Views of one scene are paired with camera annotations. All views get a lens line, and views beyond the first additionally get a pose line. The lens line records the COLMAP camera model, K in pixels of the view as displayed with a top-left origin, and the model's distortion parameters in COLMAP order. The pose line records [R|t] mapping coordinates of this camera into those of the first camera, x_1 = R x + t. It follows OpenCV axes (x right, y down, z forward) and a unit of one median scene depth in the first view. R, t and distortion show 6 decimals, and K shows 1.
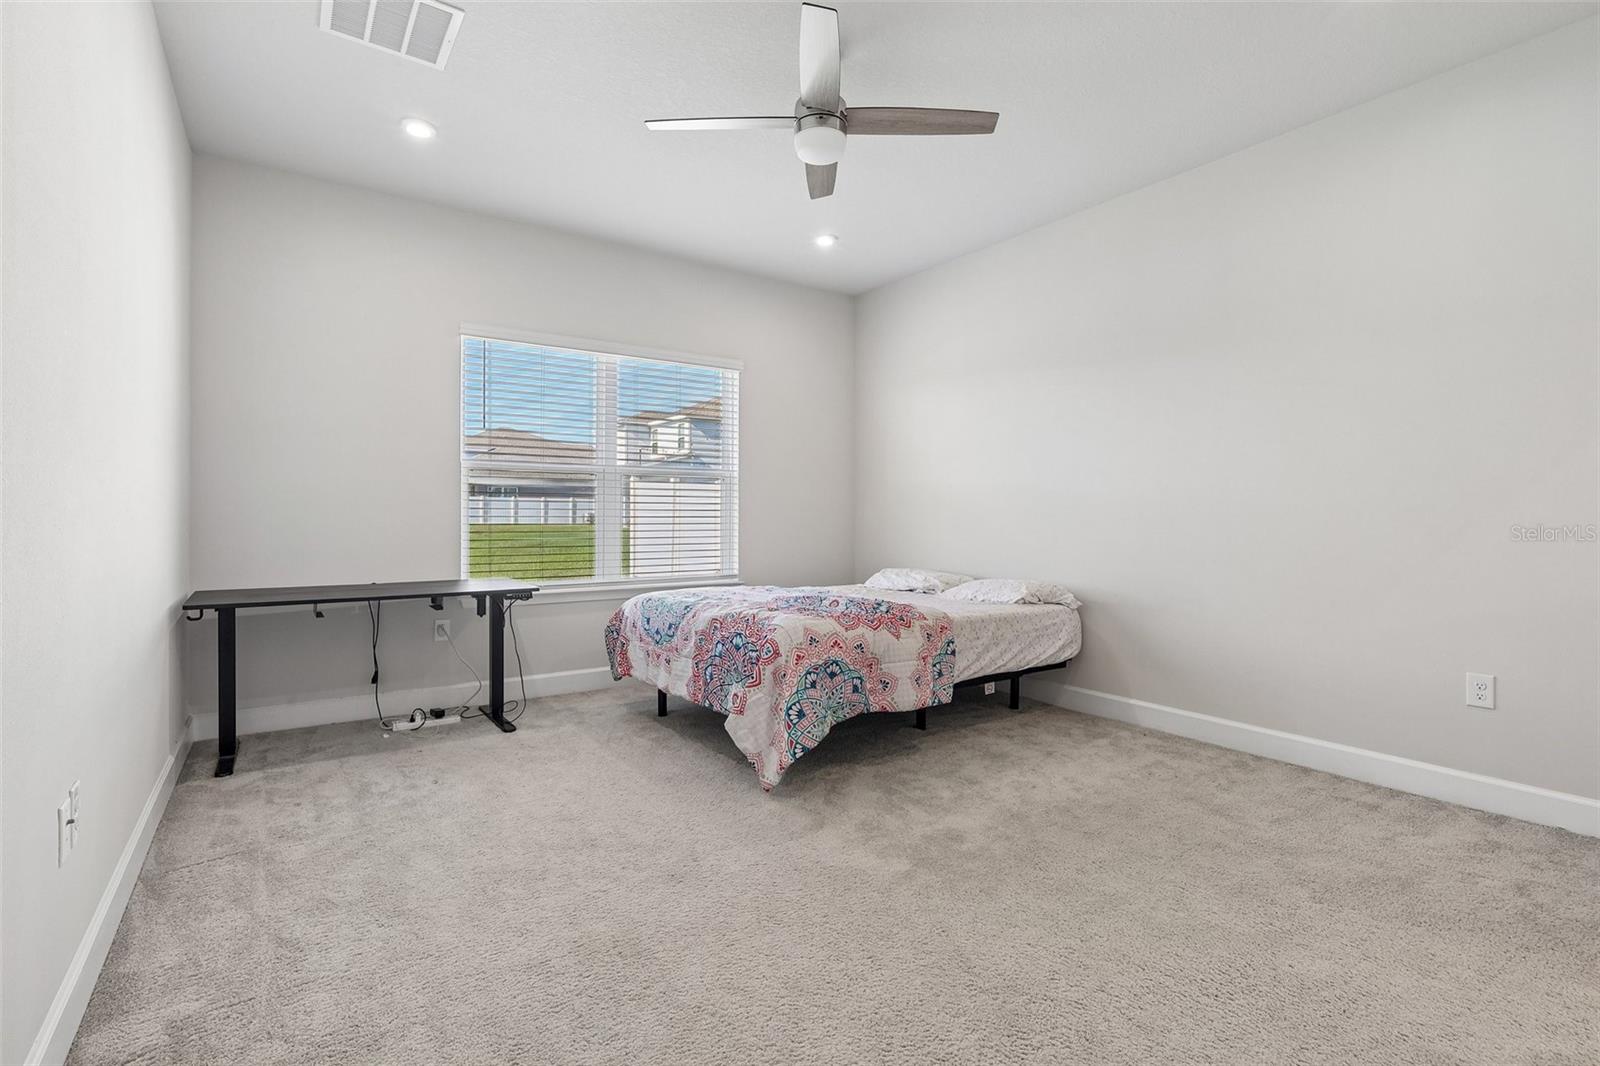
lens RADIAL K [[750.0, 0, 796.4], [0, 750.0, 514.4], [0, 0, 1]] dist [0.000090, -0.000048]
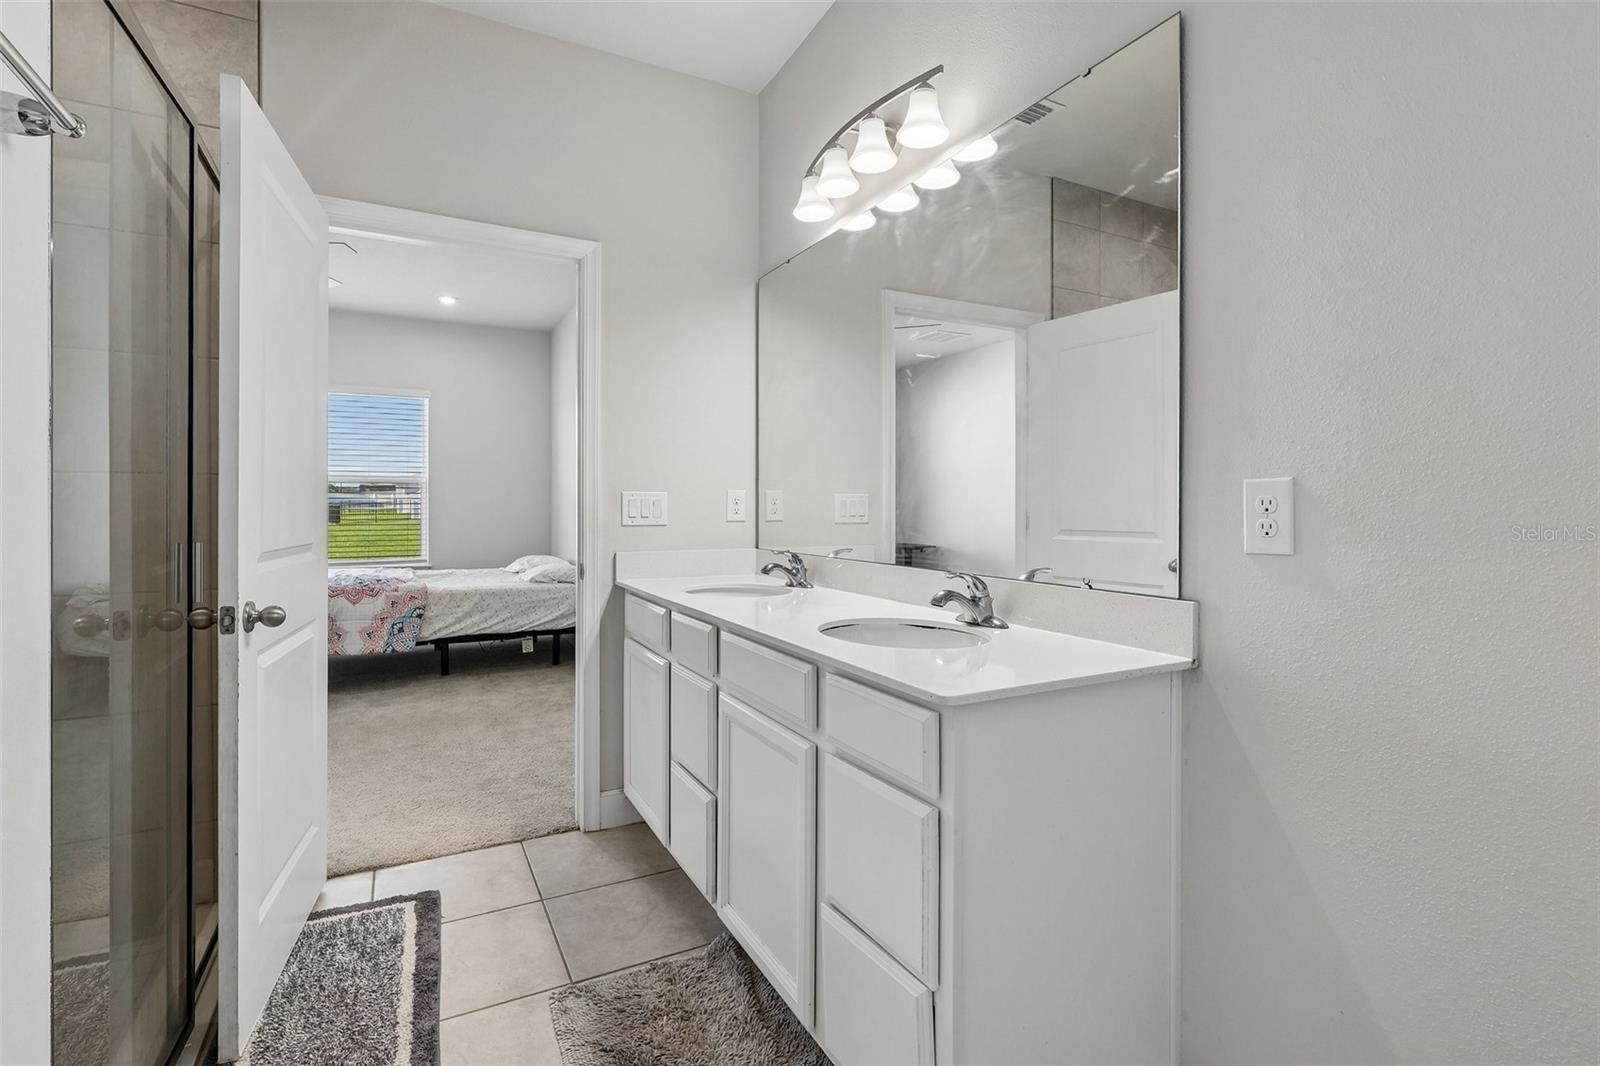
lens RADIAL K [[750.0, 0, 796.4], [0, 750.0, 514.4], [0, 0, 1]] dist [0.000090, -0.000048]
pose [[0.993210, 0.000039, -0.116339, 1.013484], [0.001342, 0.999930, 0.011797, -0.014428], [0.116332, -0.011874, 0.993139, -0.261299]]
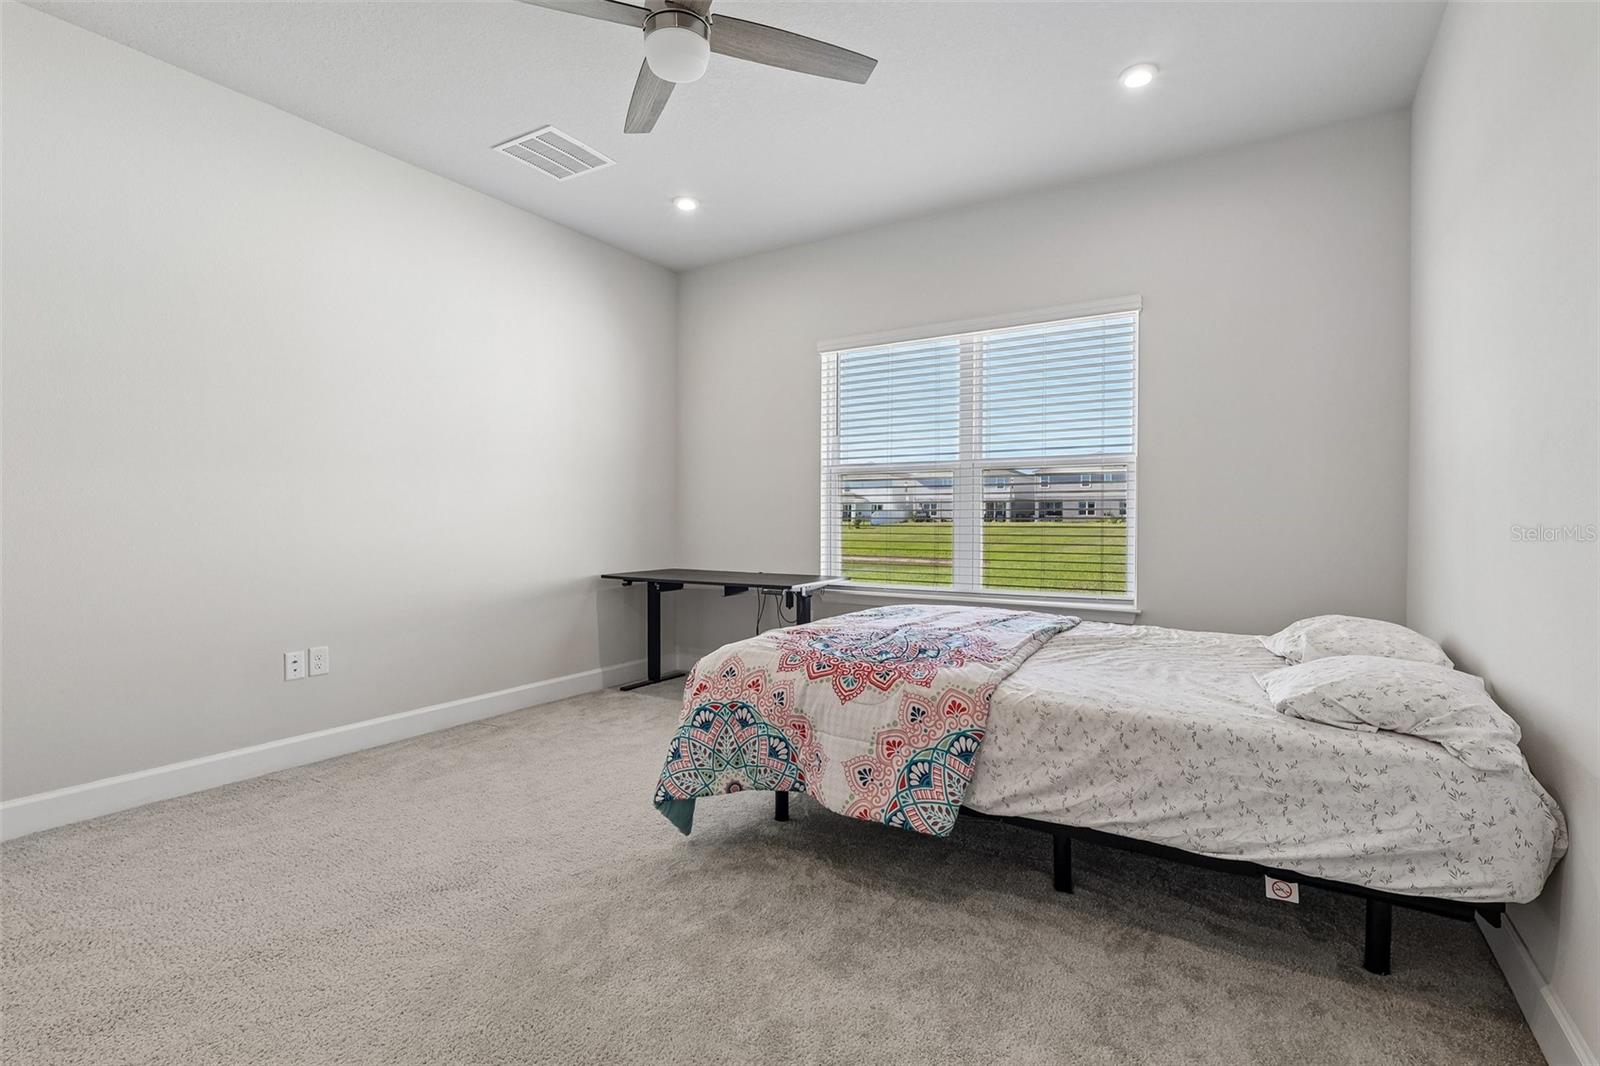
lens RADIAL K [[742.5, 0, 799.5], [0, 742.5, 529.0], [0, 0, 1]] dist [0.002073, 0.000412]
pose [[0.394716, 0.009133, -0.918758, 0.652189], [0.002441, 0.999937, 0.010989, 0.007042], [0.918800, -0.006581, 0.394668, 0.643481]]
